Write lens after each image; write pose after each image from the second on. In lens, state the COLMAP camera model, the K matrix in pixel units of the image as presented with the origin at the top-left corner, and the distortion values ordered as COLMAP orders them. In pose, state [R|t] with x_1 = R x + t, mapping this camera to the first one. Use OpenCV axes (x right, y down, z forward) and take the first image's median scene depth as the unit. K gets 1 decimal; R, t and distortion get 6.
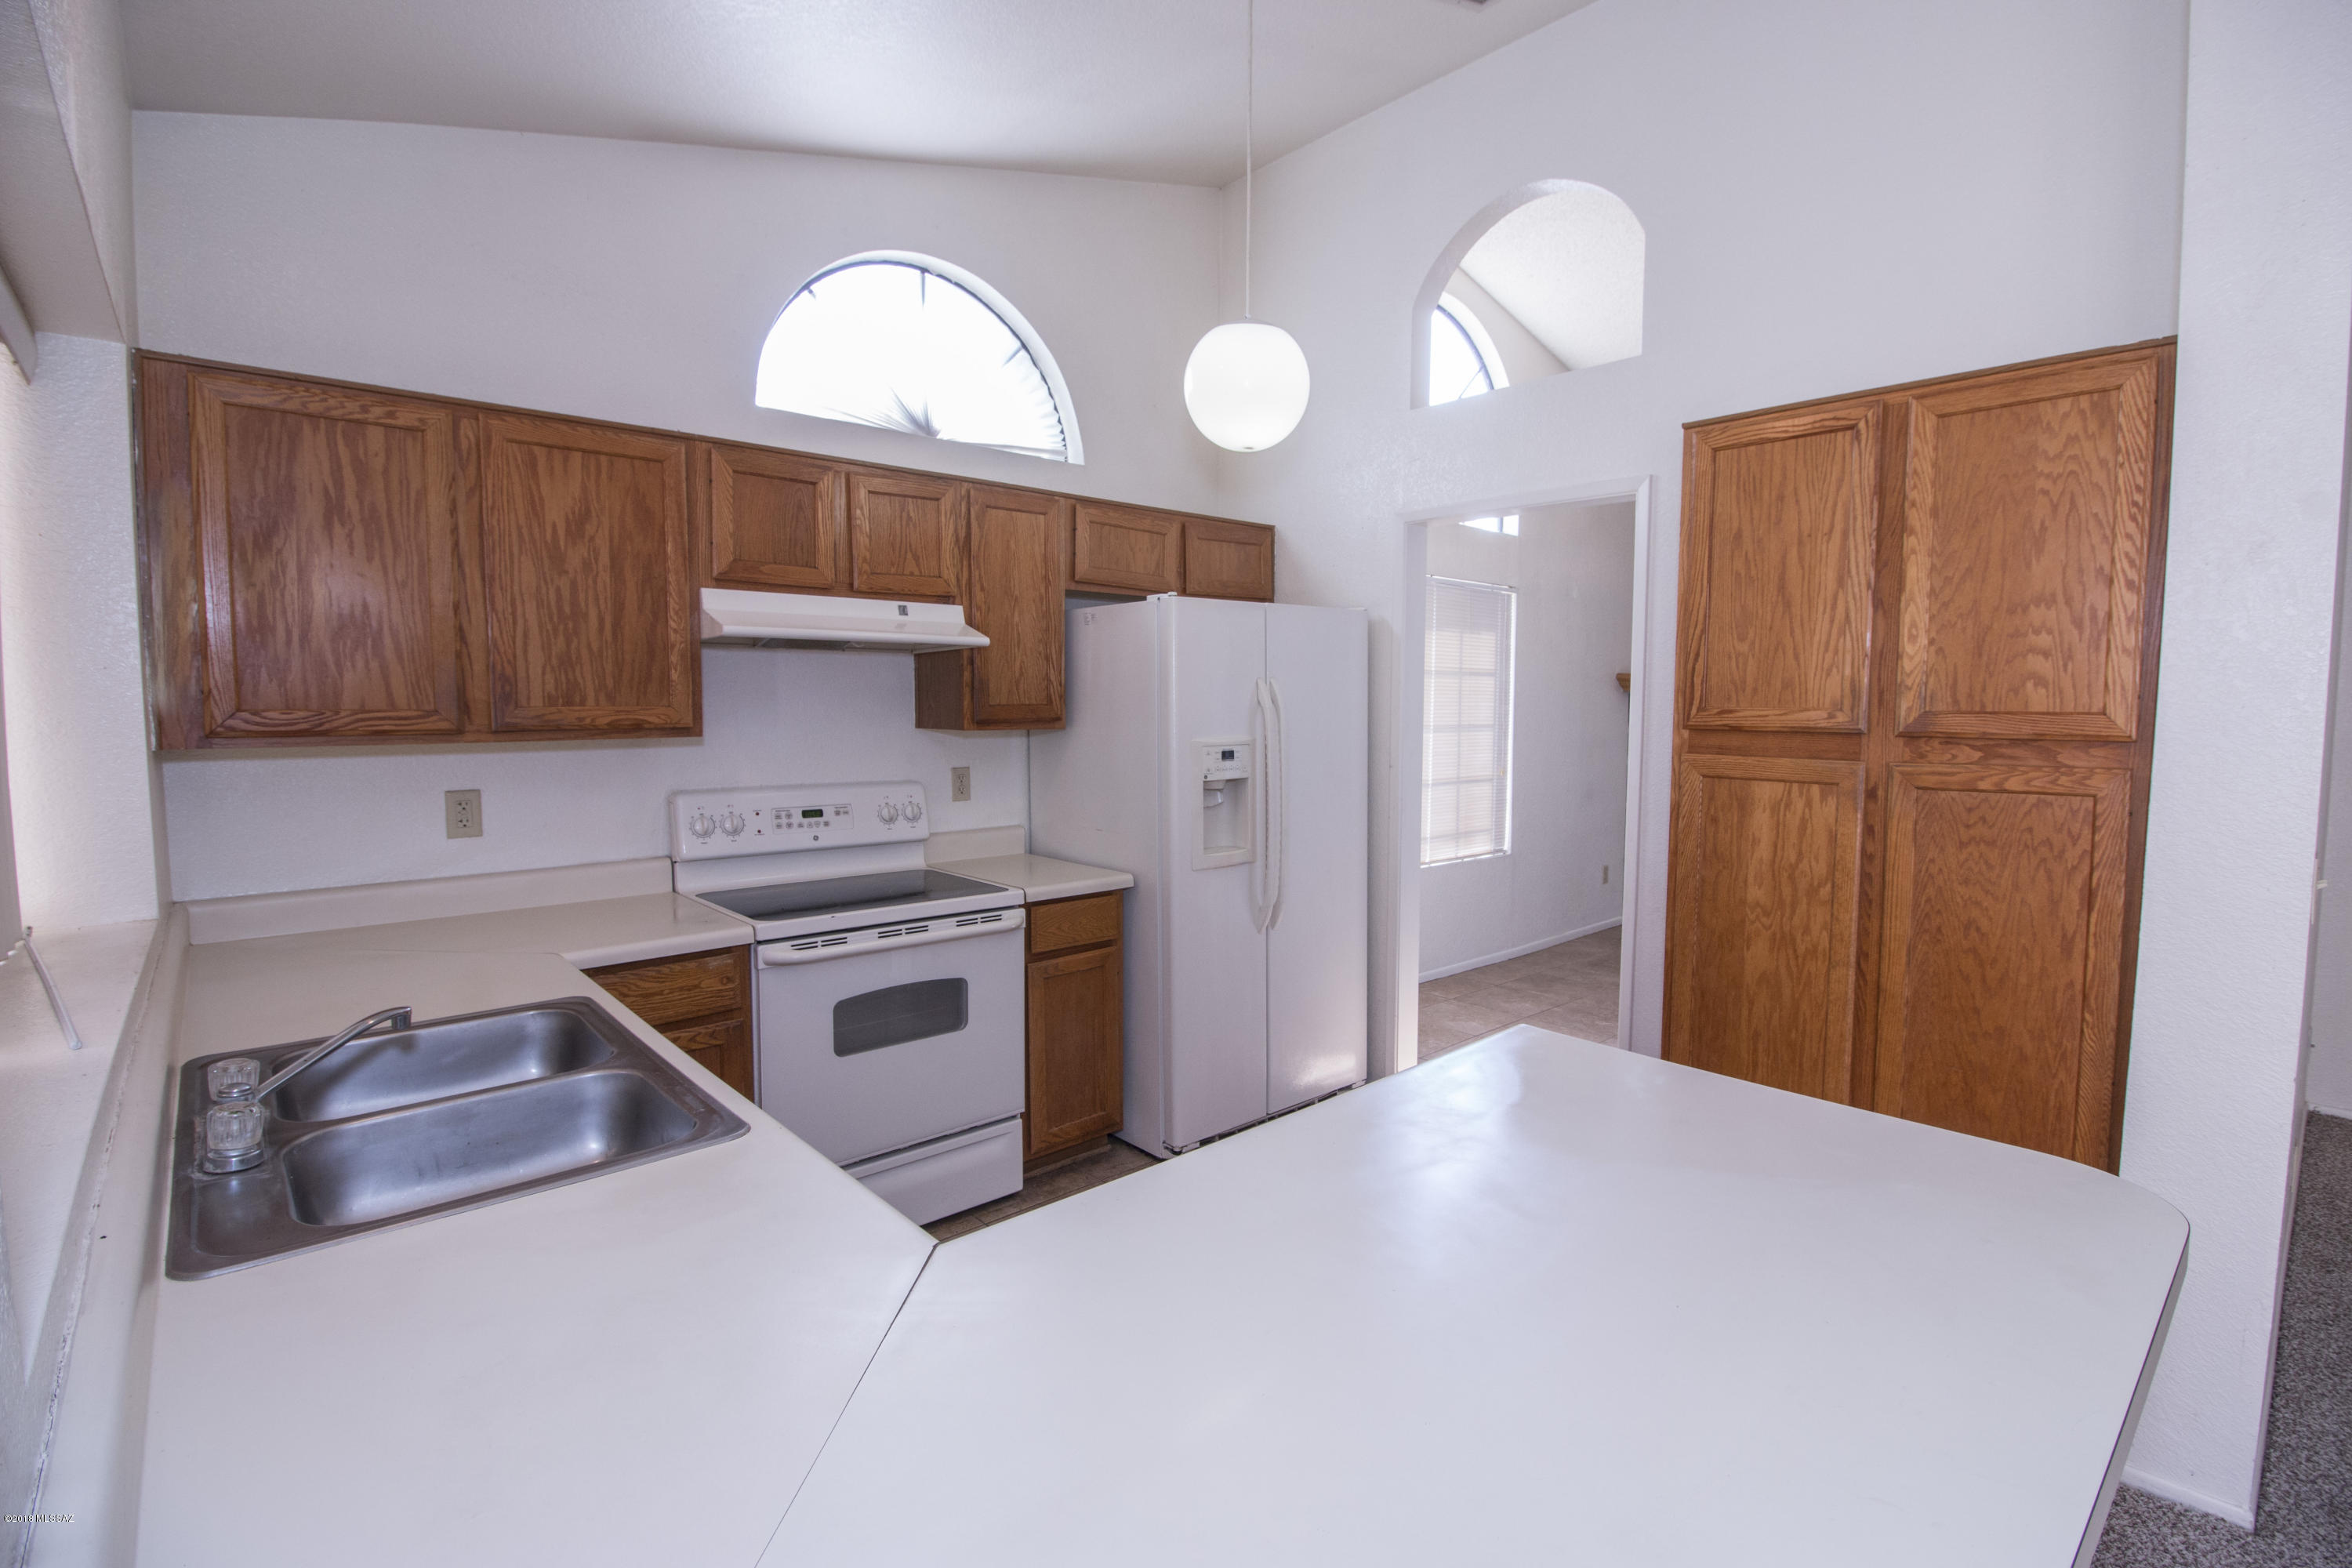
lens RADIAL K [[1088.6, 0, 1169.0], [0, 1088.6, 786.1], [0, 0, 1]] dist [-0.031712, -0.004673]
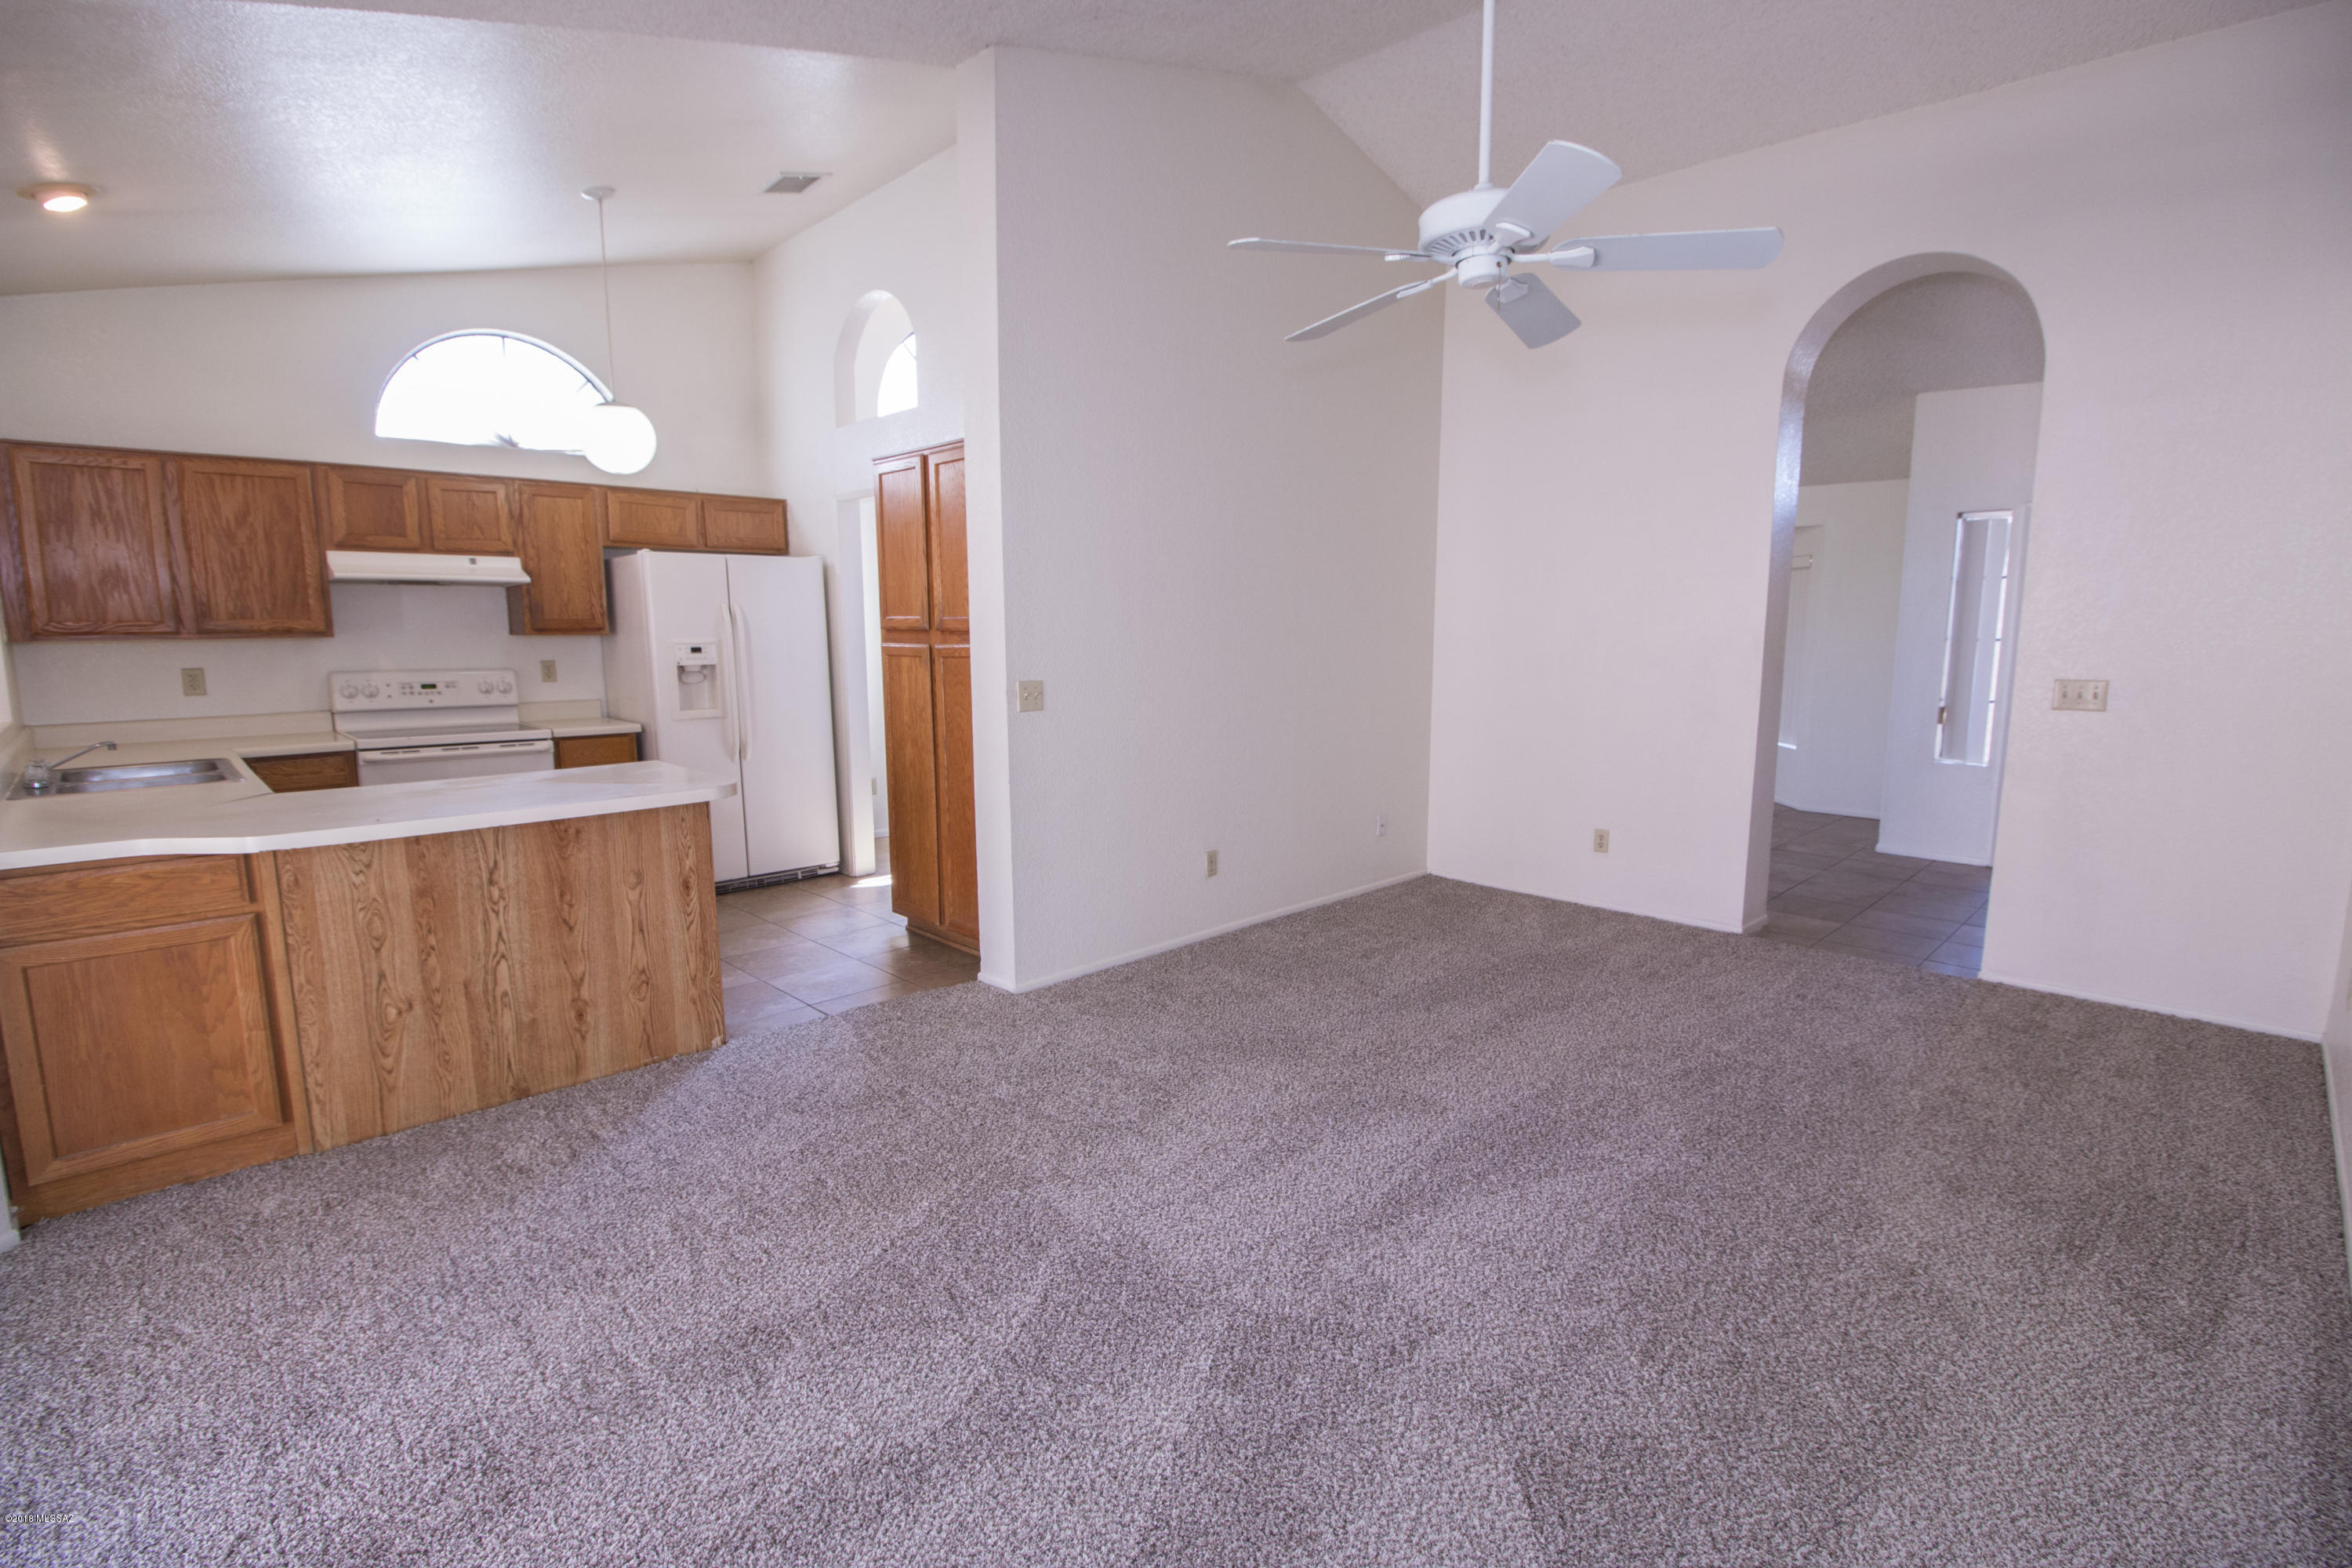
lens RADIAL K [[1088.6, 0, 1190.2], [0, 1088.6, 786.3], [0, 0, 1]] dist [-0.031712, -0.004673]
pose [[0.997482, -0.009559, 0.070272, 0.818487], [0.005146, 0.998018, 0.062711, 0.093652], [-0.070732, -0.062192, 0.995555, -0.811859]]
